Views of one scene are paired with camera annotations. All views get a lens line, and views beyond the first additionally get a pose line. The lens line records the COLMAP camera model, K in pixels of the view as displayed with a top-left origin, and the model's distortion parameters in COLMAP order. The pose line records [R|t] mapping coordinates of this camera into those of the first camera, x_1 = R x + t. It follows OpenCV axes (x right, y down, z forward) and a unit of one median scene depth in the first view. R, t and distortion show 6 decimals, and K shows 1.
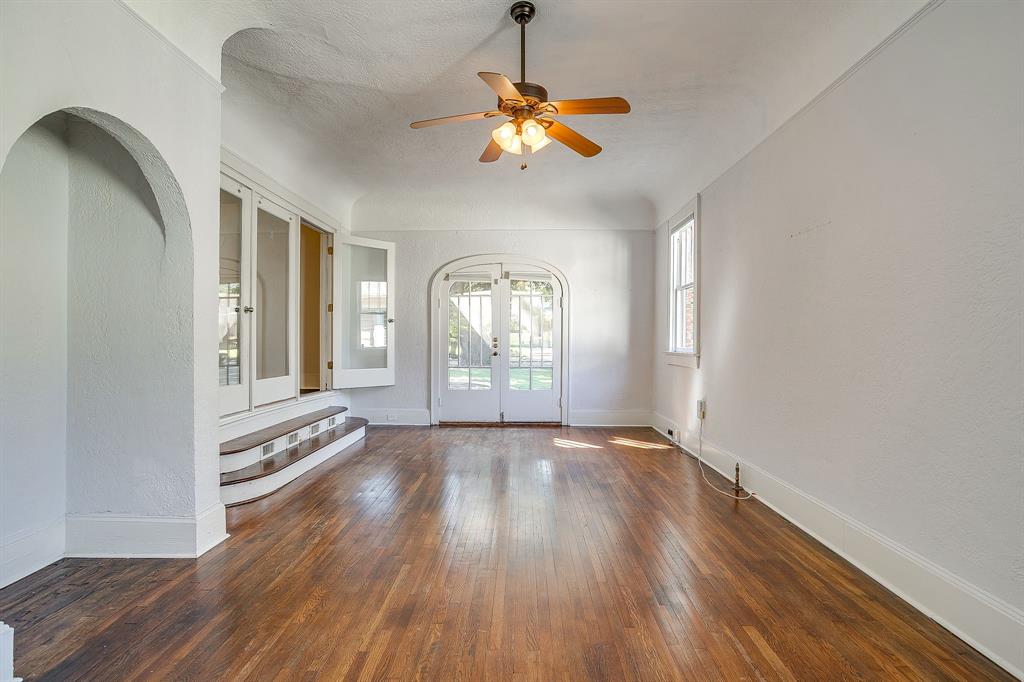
lens RADIAL K [[502.1, 0, 506.4], [0, 502.1, 334.7], [0, 0, 1]] dist [-0.045621, 0.016469]
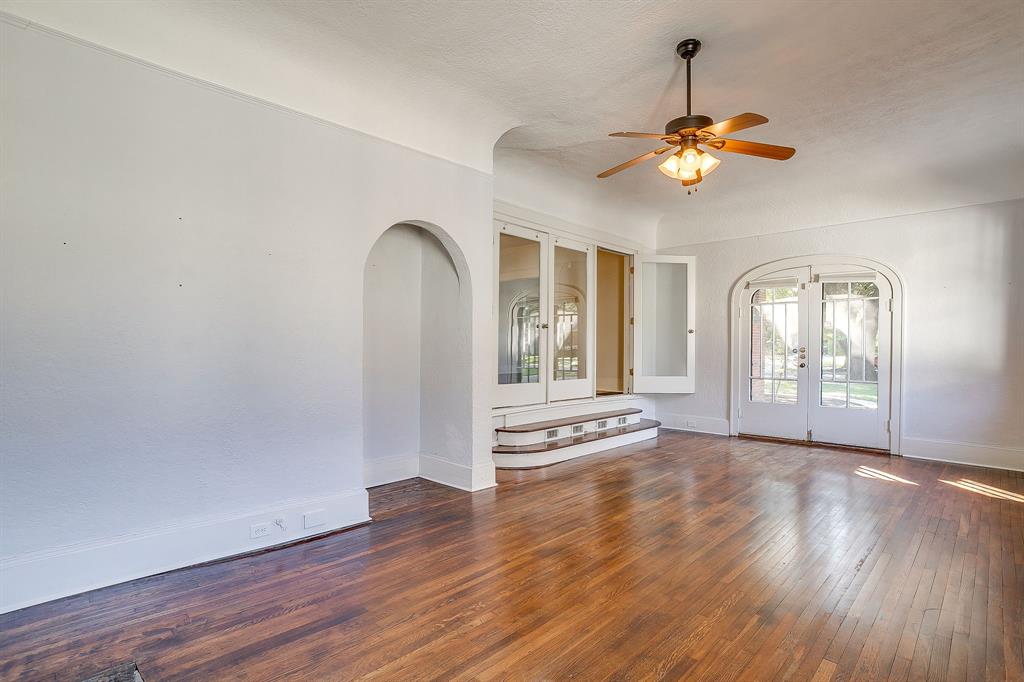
lens RADIAL K [[502.1, 0, 502.2], [0, 502.1, 345.6], [0, 0, 1]] dist [-0.045621, 0.016469]
pose [[0.731894, 0.001456, -0.681417, 0.212025], [0.002035, 0.999989, 0.004322, -0.003641], [0.681415, -0.004550, 0.731883, -0.032002]]
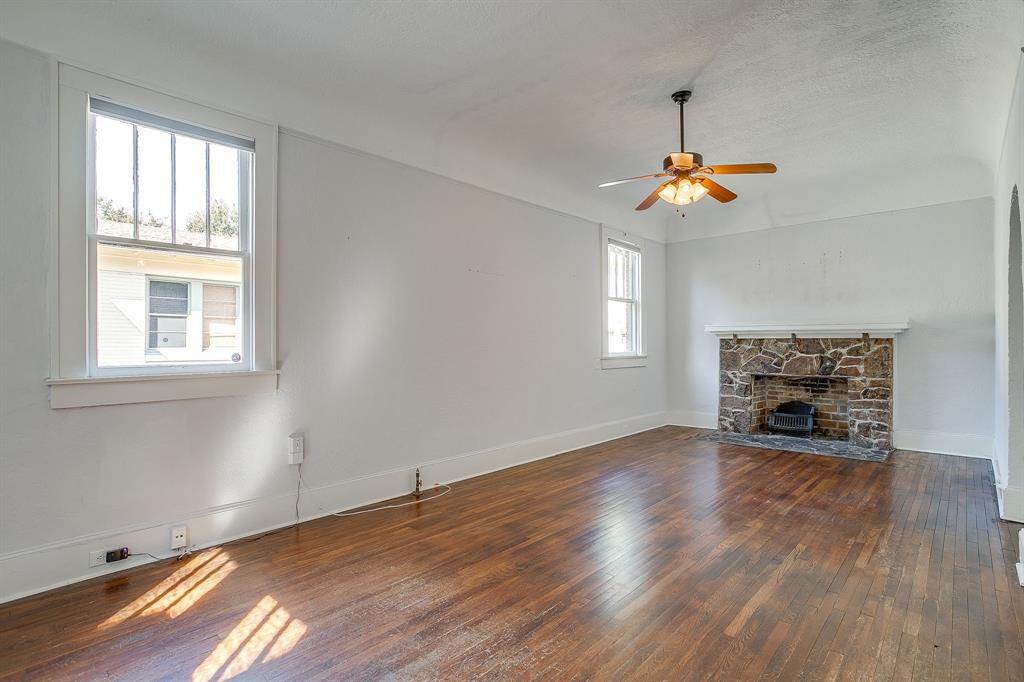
lens RADIAL K [[502.1, 0, 492.1], [0, 502.1, 344.5], [0, 0, 1]] dist [-0.045621, 0.016469]
pose [[-0.737973, -0.000485, 0.674830, -0.214076], [-0.005609, 0.999970, -0.005414, 0.005112], [-0.674807, -0.007781, -0.737953, 1.034269]]
